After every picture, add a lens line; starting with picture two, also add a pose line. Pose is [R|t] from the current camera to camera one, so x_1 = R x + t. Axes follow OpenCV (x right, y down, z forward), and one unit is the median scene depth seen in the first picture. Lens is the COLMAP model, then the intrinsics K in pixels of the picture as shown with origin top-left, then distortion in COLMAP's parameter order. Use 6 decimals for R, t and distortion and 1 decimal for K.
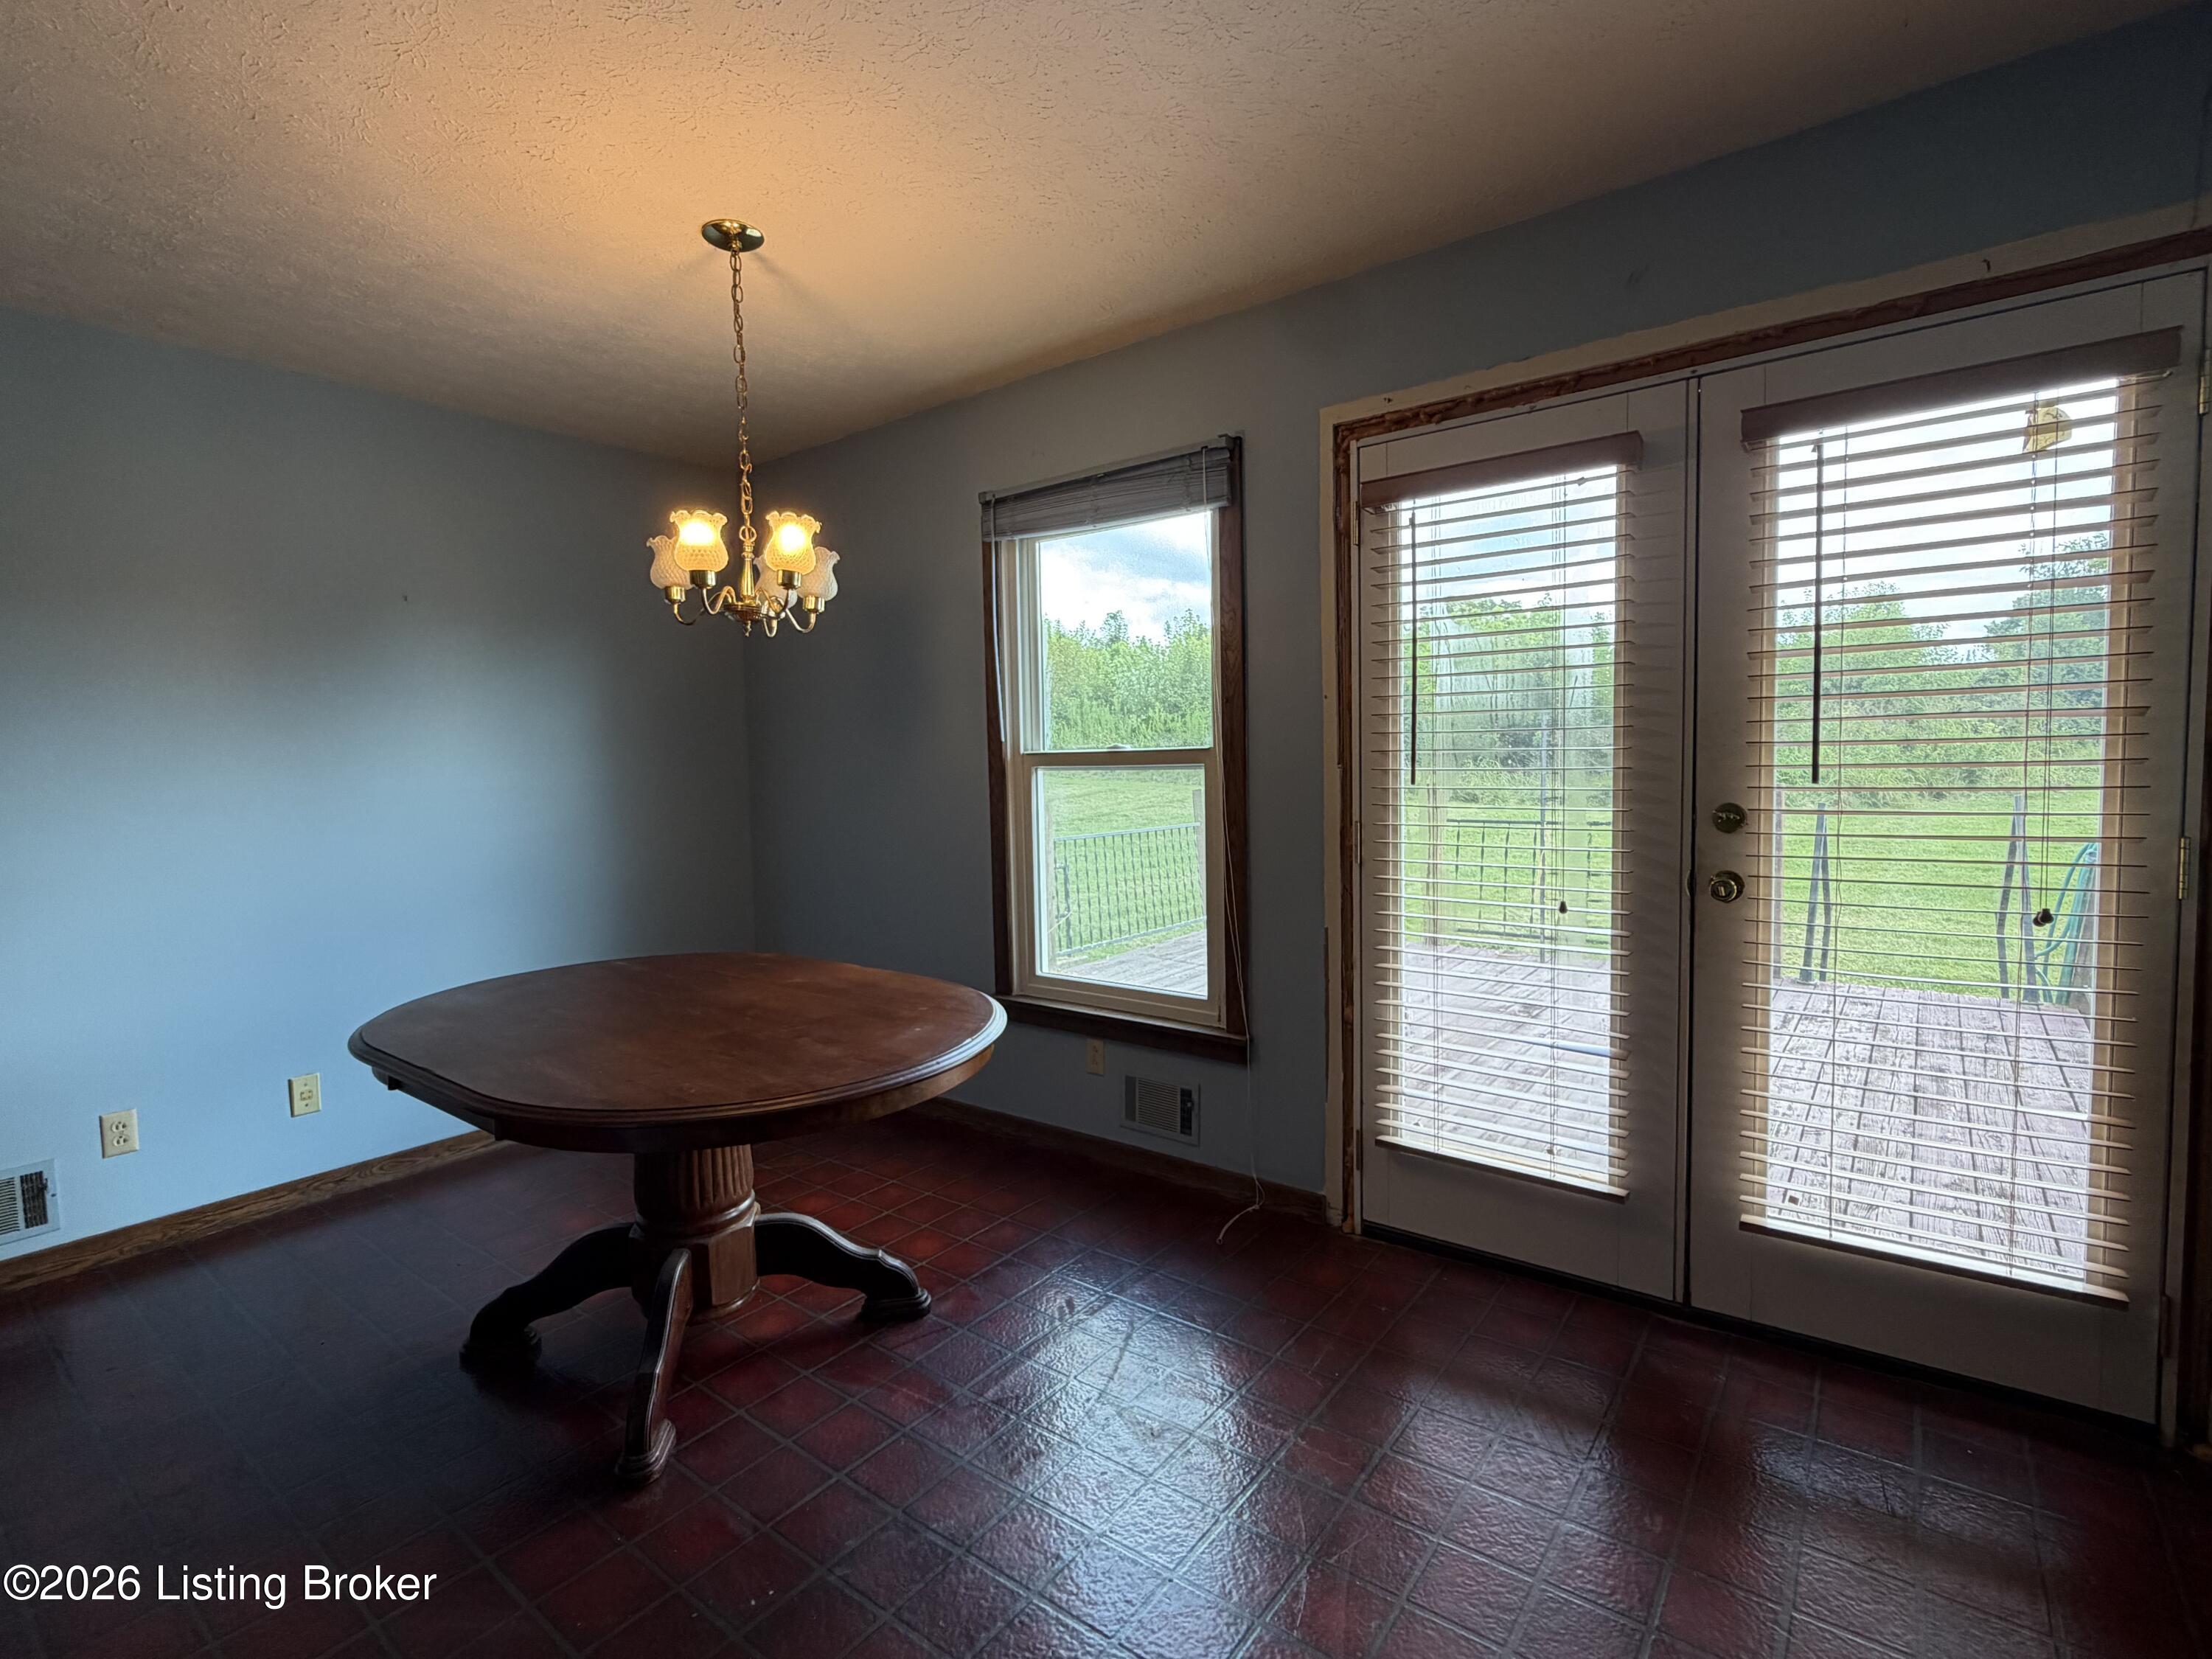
lens RADIAL K [[1040.7, 0, 1104.7], [0, 1040.7, 822.8], [0, 0, 1]] dist [-0.004774, -0.000144]
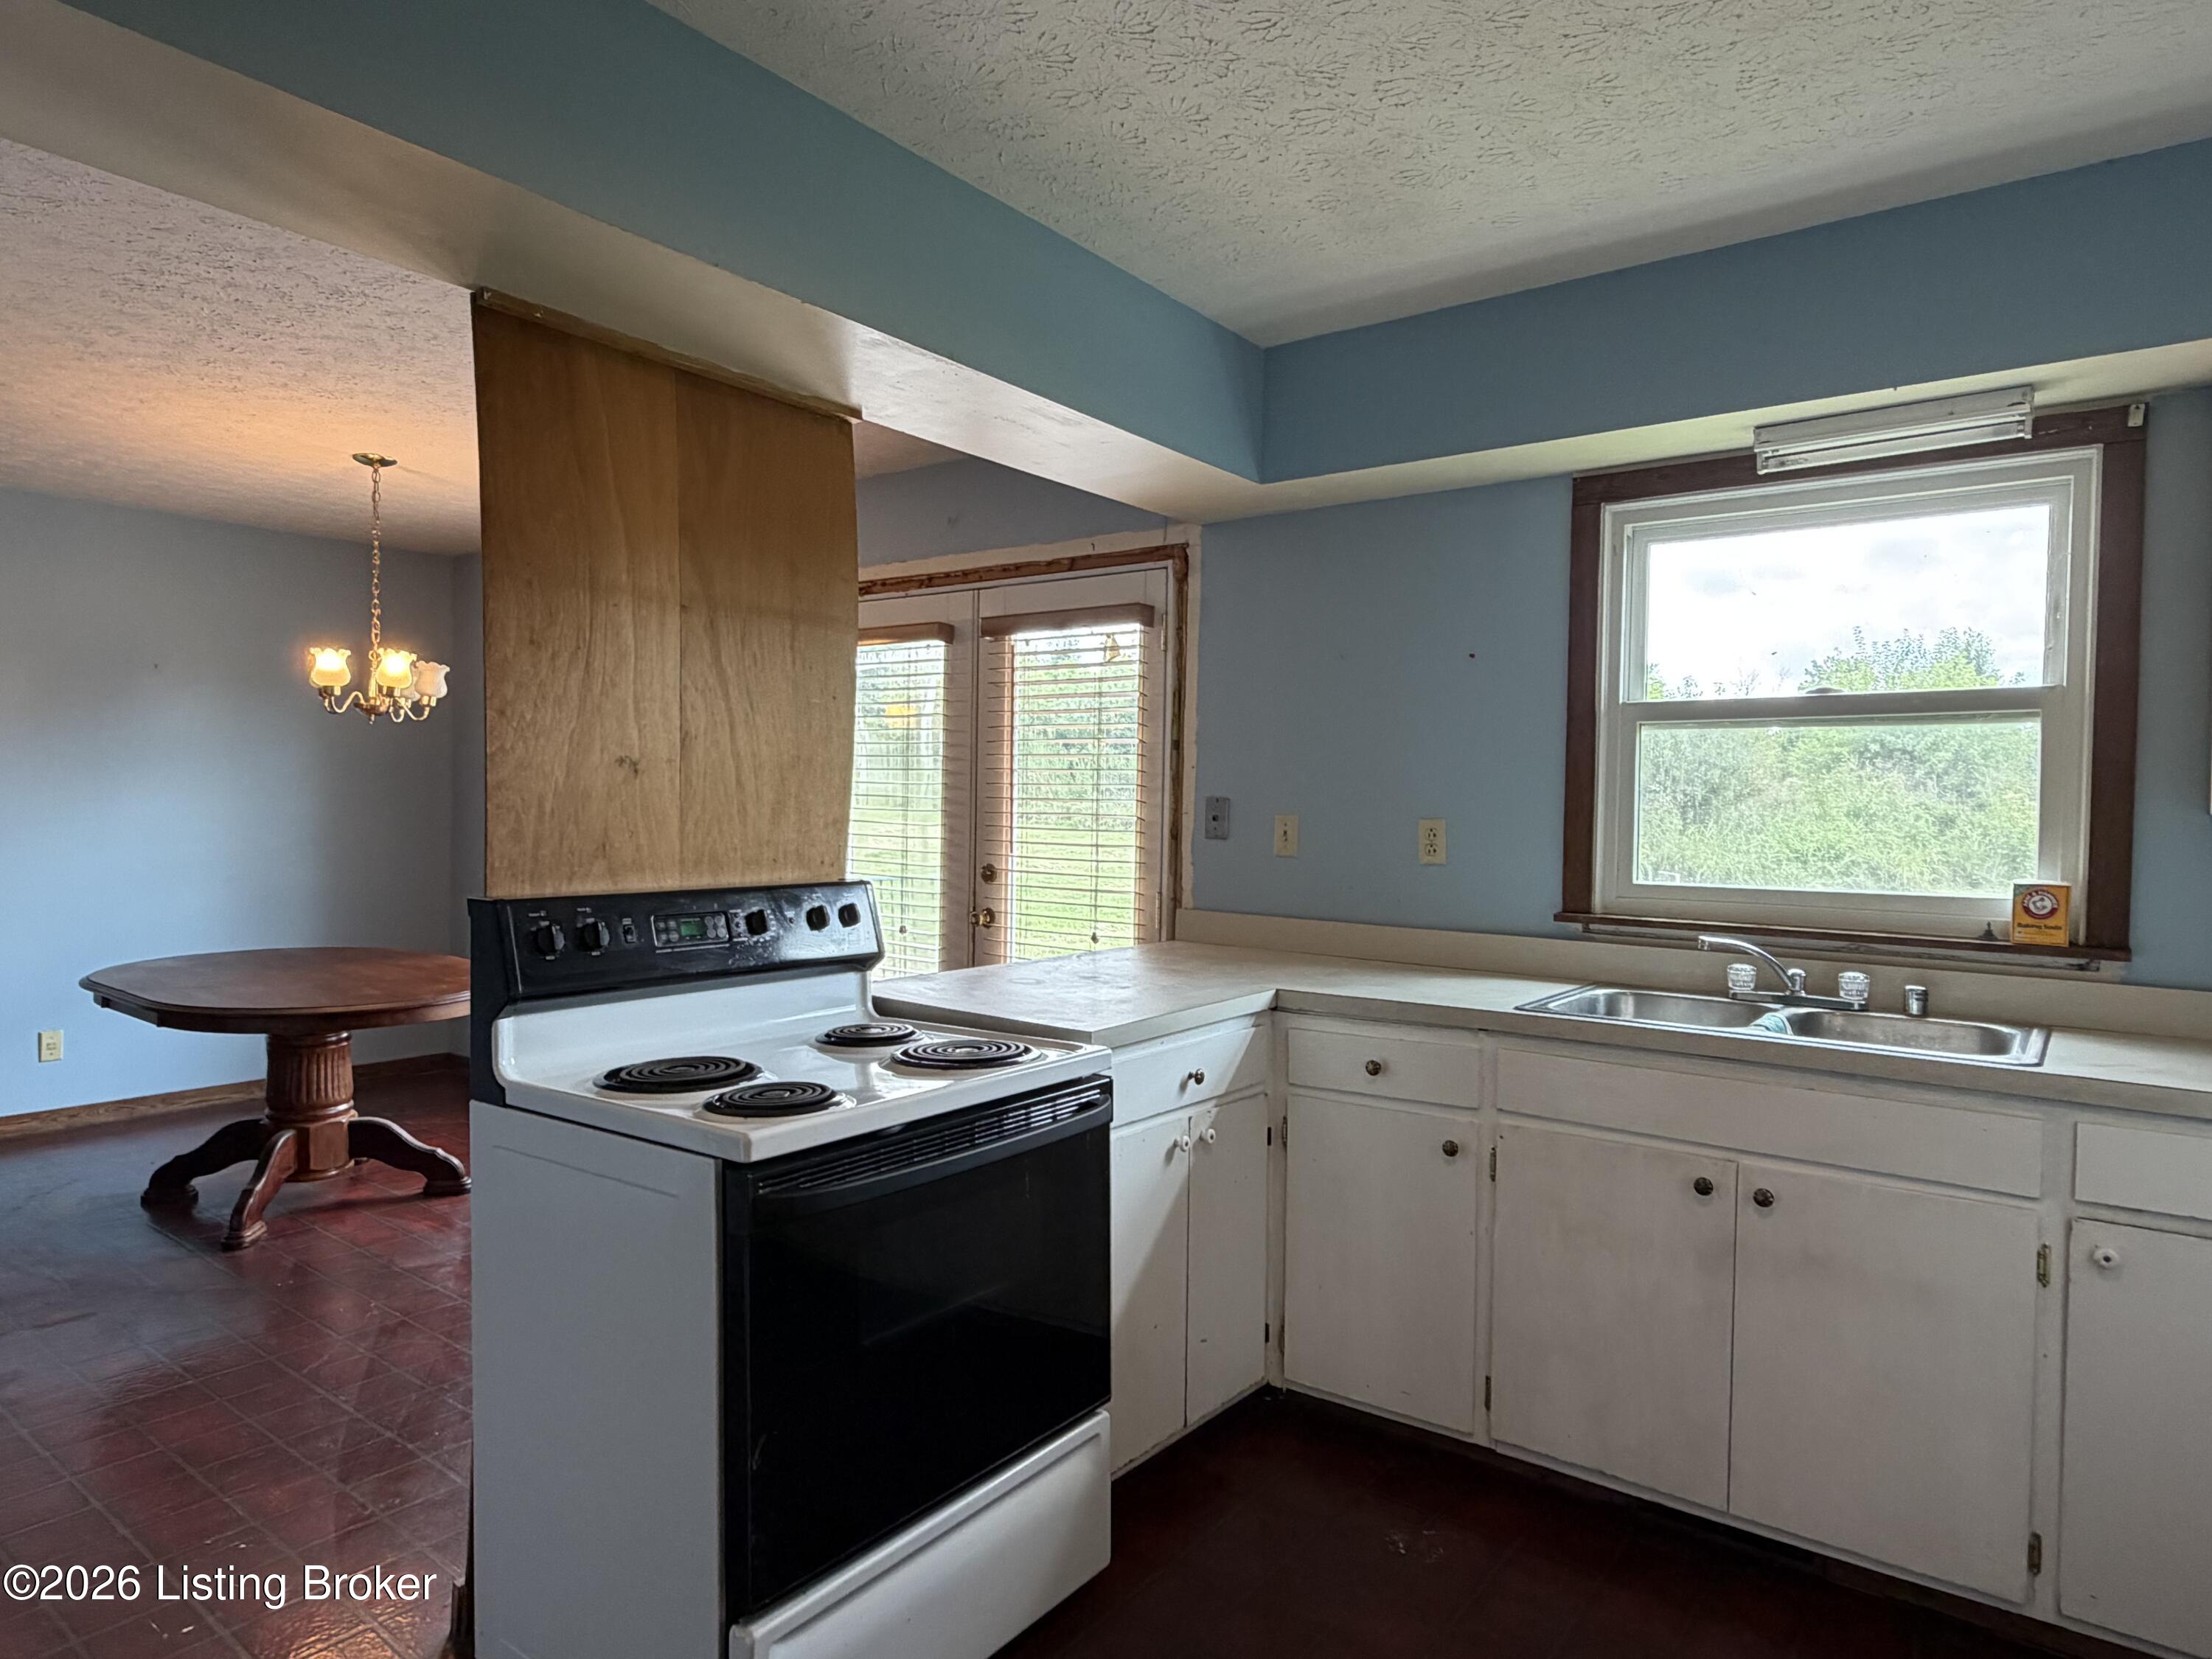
lens RADIAL K [[1313.2, 0, 1105.0], [0, 1313.2, 835.5], [0, 0, 1]] dist [0.002406, -0.001466]
pose [[0.999059, 0.043107, 0.004835, 0.734233], [-0.042920, 0.998509, -0.033723, -0.002932], [-0.006282, 0.033484, 0.999420, -0.917130]]
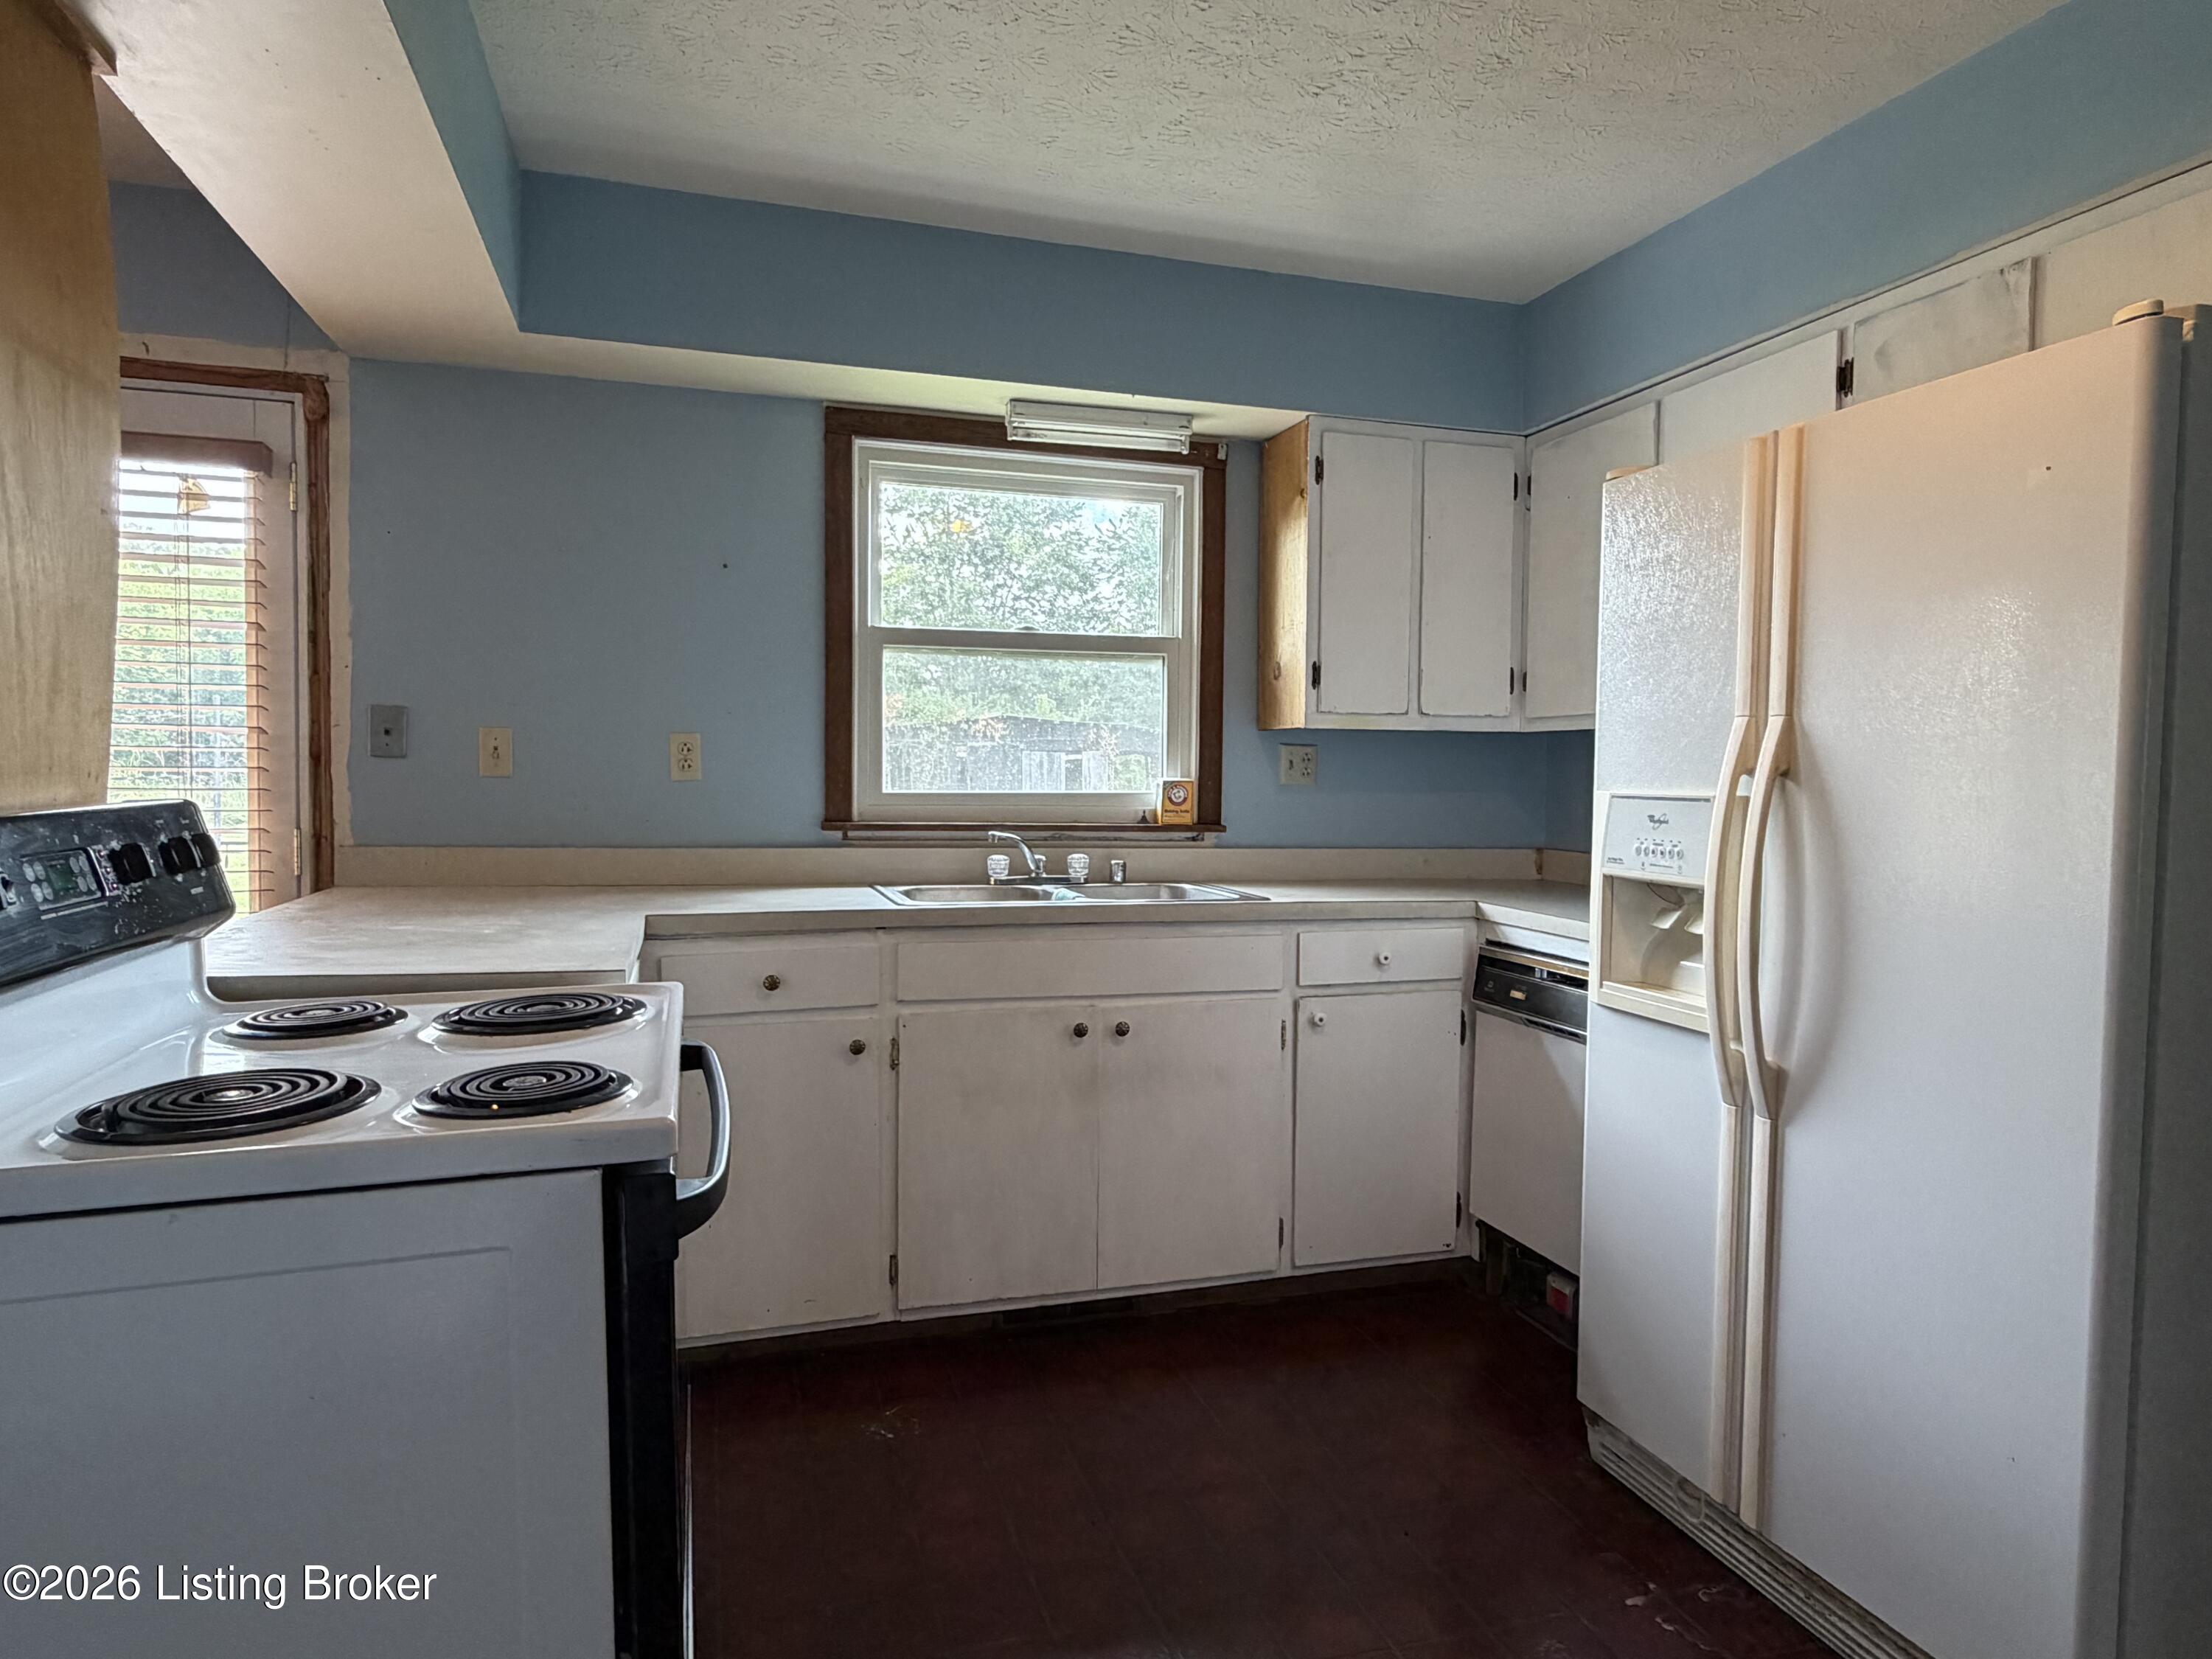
lens RADIAL K [[1311.9, 0, 1112.1], [0, 1311.9, 822.6], [0, 0, 1]] dist [-0.000183, -0.000256]
pose [[0.581837, 0.003369, 0.813299, 0.228998], [0.018467, 0.999679, -0.017353, 0.042335], [-0.813096, 0.025116, 0.581587, -0.633451]]
